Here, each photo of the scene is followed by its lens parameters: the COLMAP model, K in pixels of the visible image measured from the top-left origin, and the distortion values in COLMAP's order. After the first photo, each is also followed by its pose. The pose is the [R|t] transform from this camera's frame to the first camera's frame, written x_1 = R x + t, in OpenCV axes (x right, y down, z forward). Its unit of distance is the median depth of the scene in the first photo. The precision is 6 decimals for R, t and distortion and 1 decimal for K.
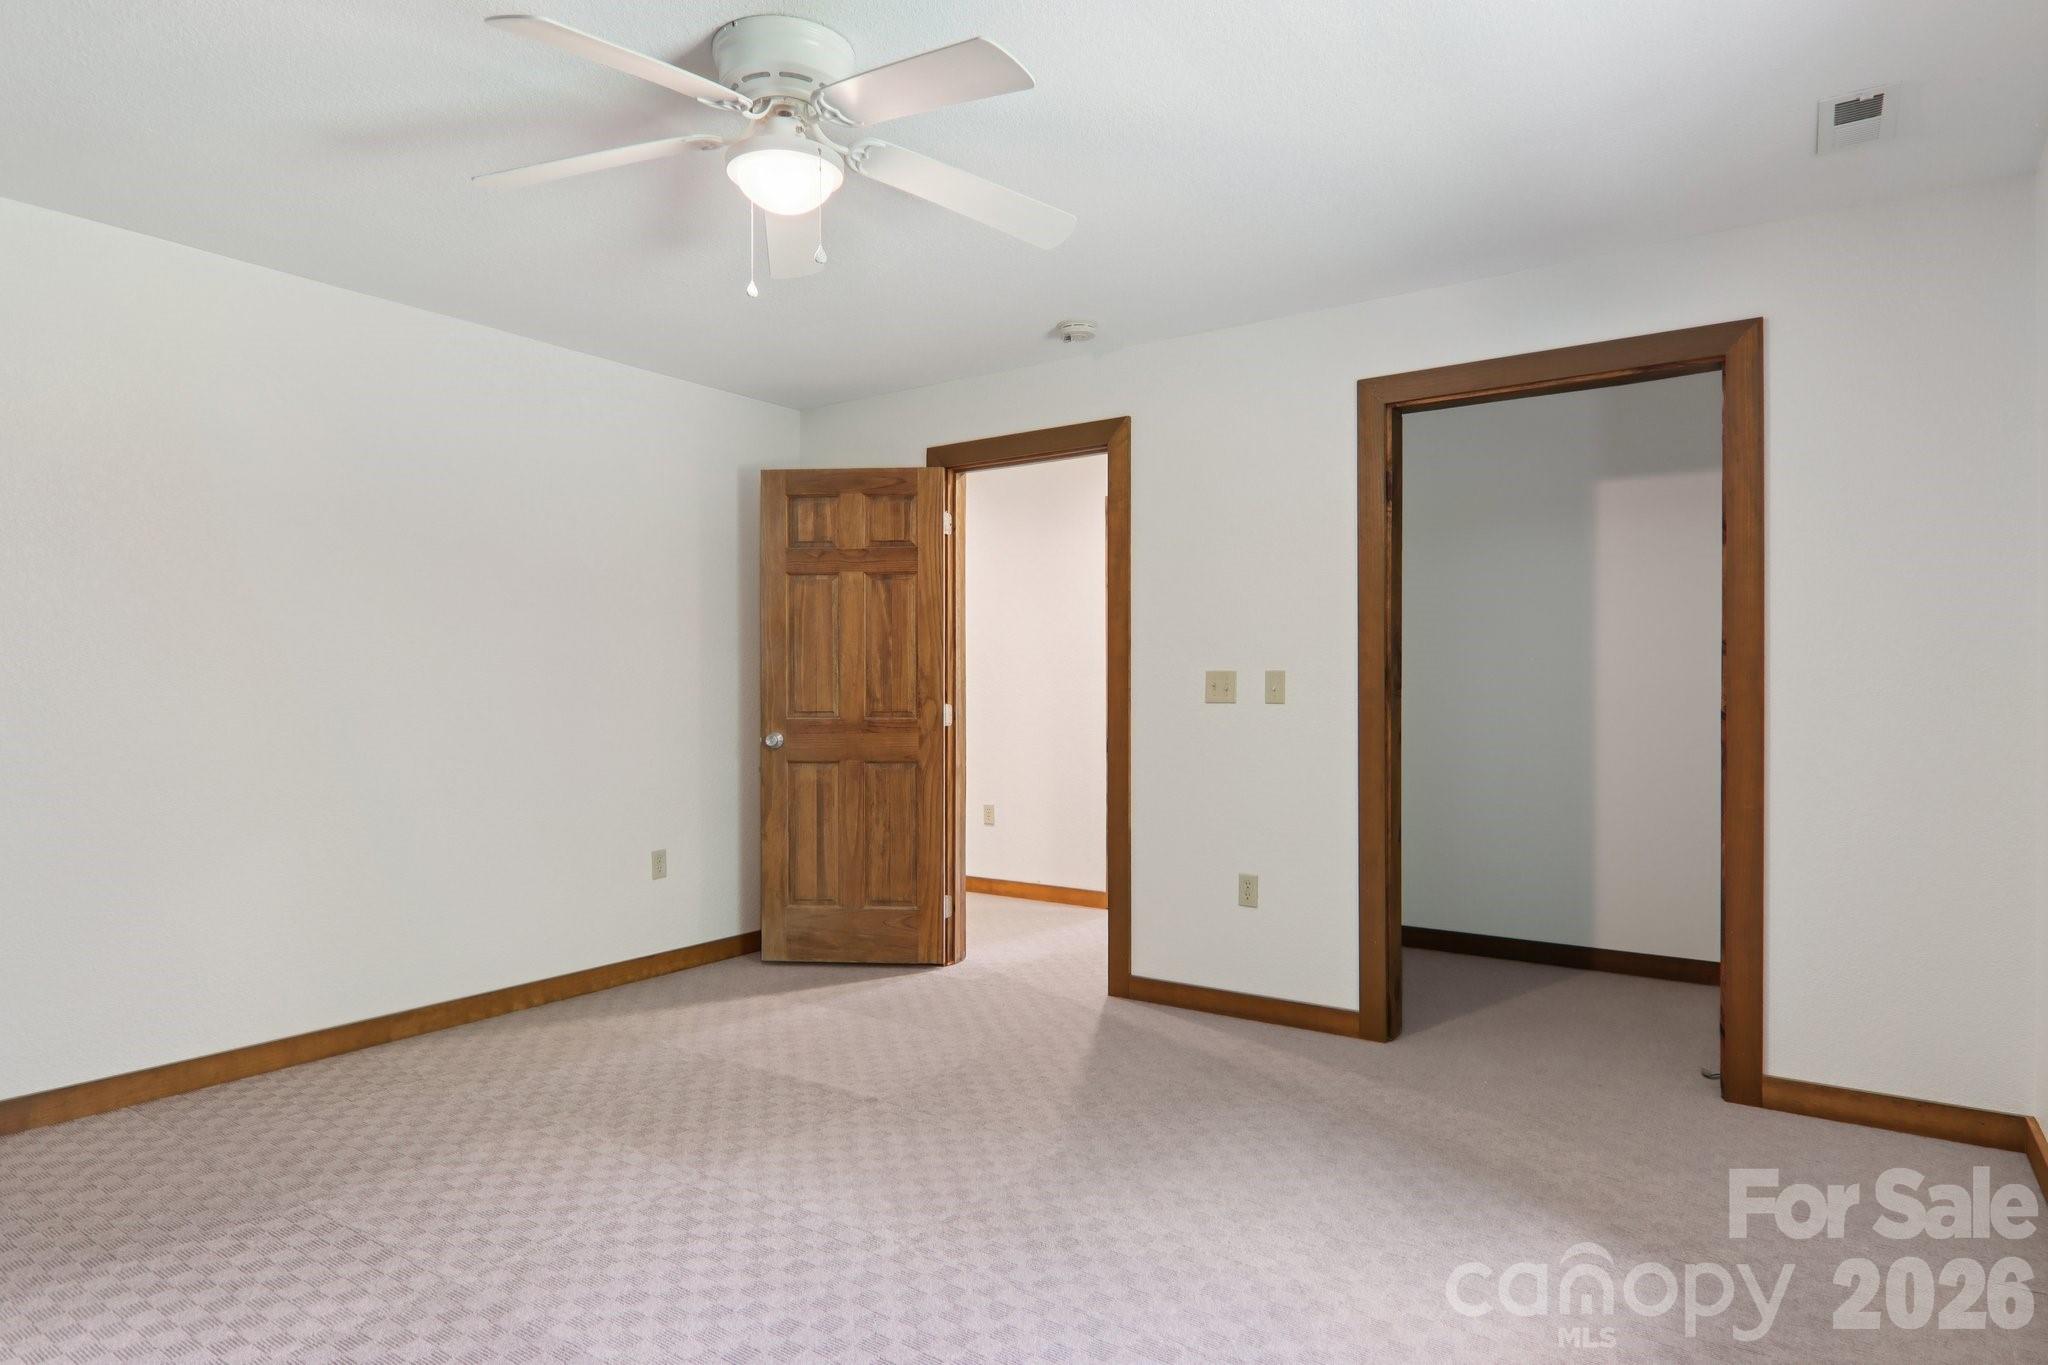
lens RADIAL K [[1155.1, 0, 1023.7], [0, 1155.1, 693.9], [0, 0, 1]] dist [0.001093, -0.000208]
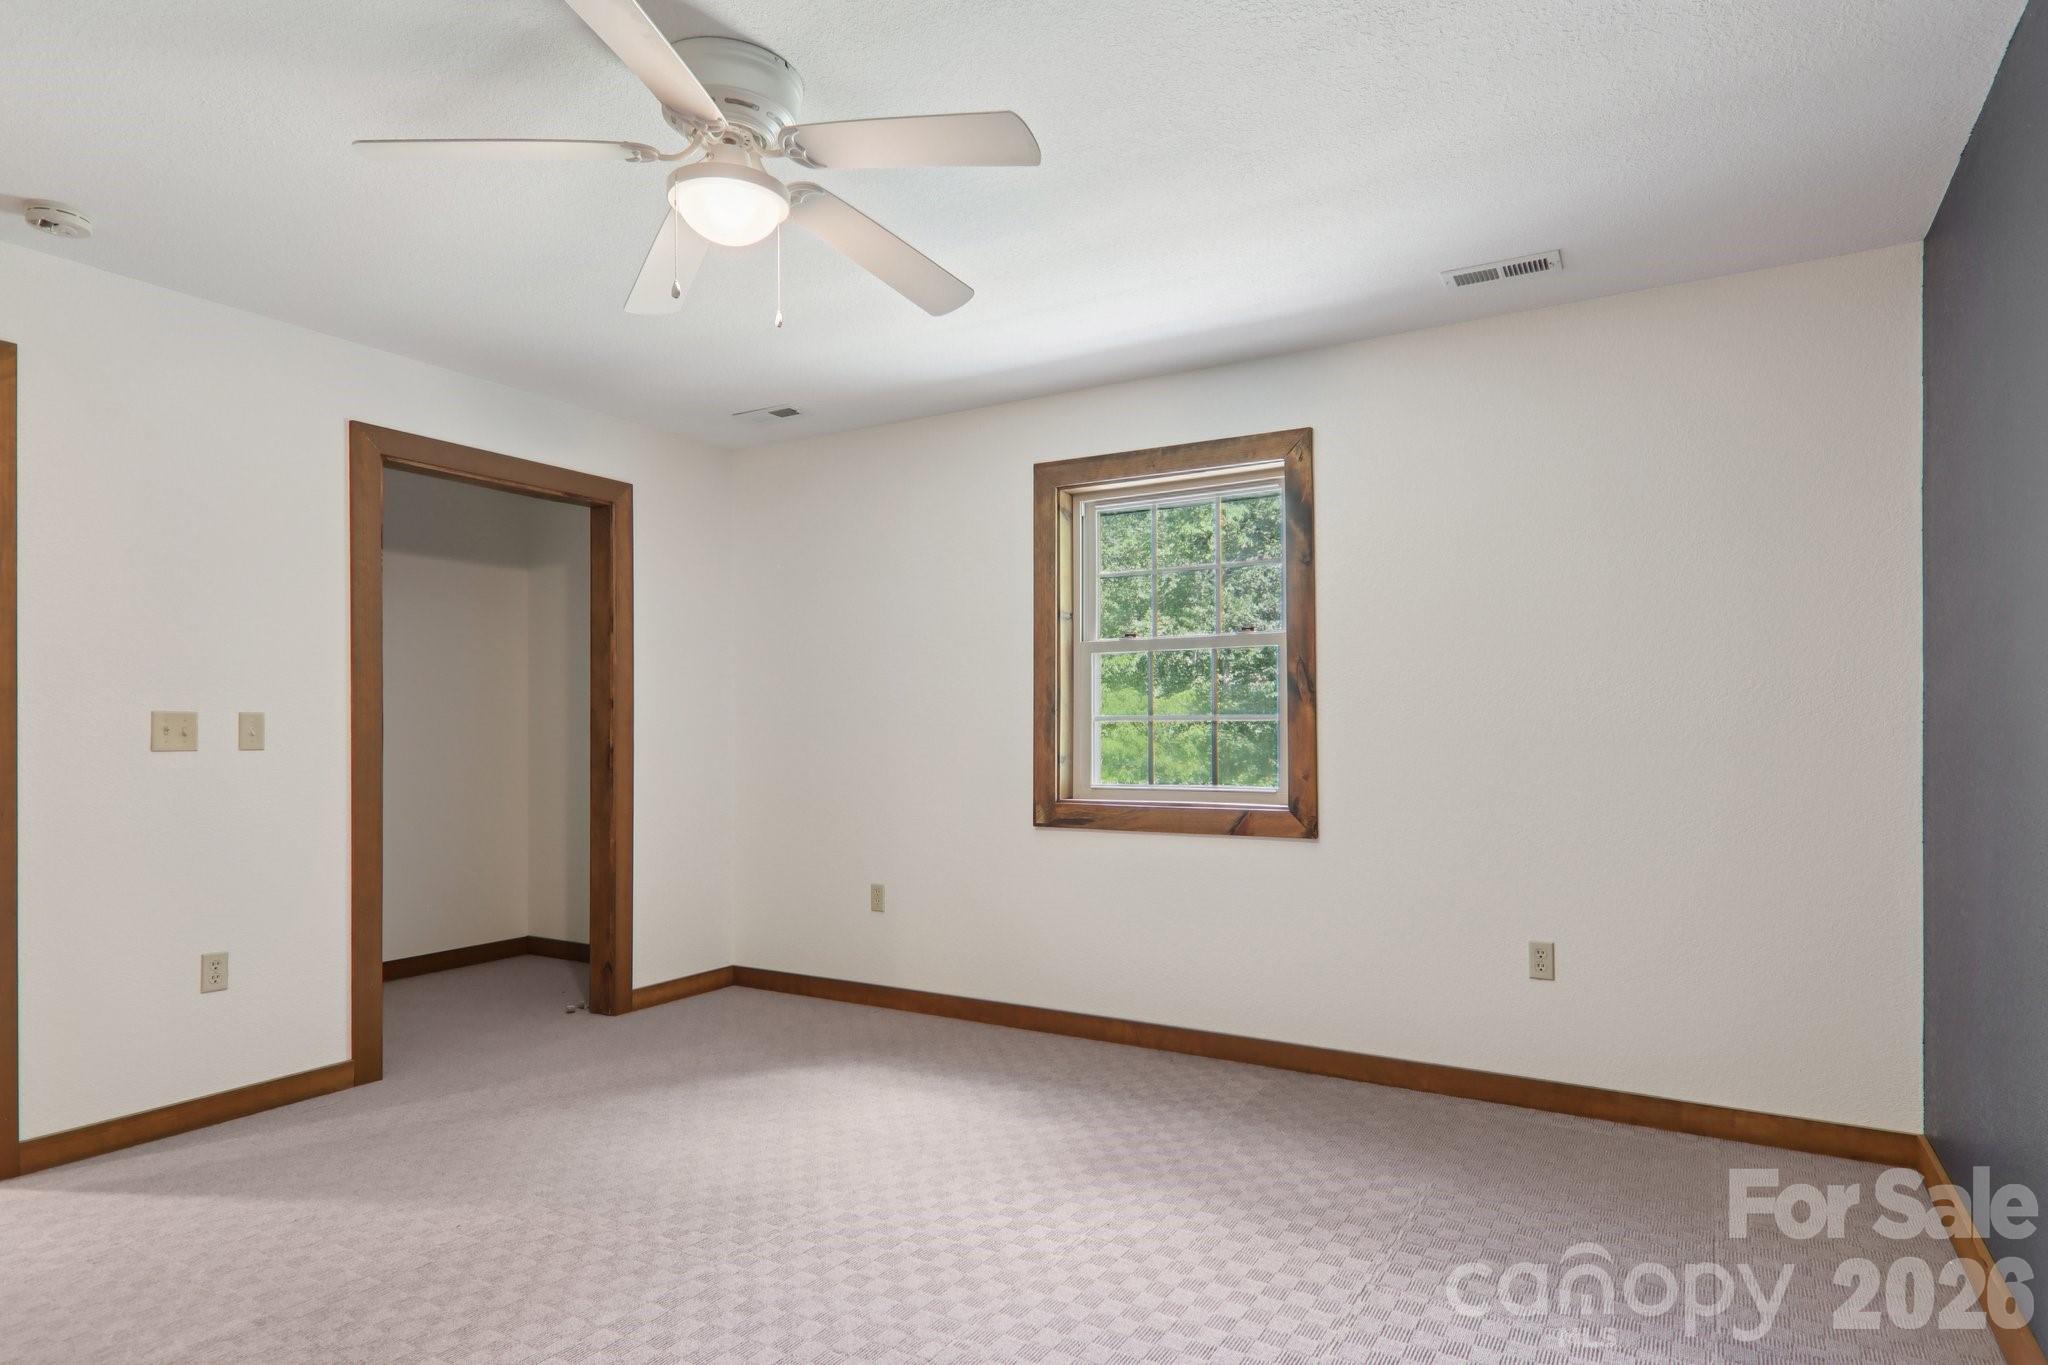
lens RADIAL K [[1143.0, 0, 1023.6], [0, 1143.0, 724.2], [0, 0, 1]] dist [0.001902, 0.000541]
pose [[-0.076403, 0.005237, 0.997063, -0.740935], [0.004487, 0.999978, -0.004908, -0.004450], [-0.997067, 0.004098, -0.076425, 0.509743]]
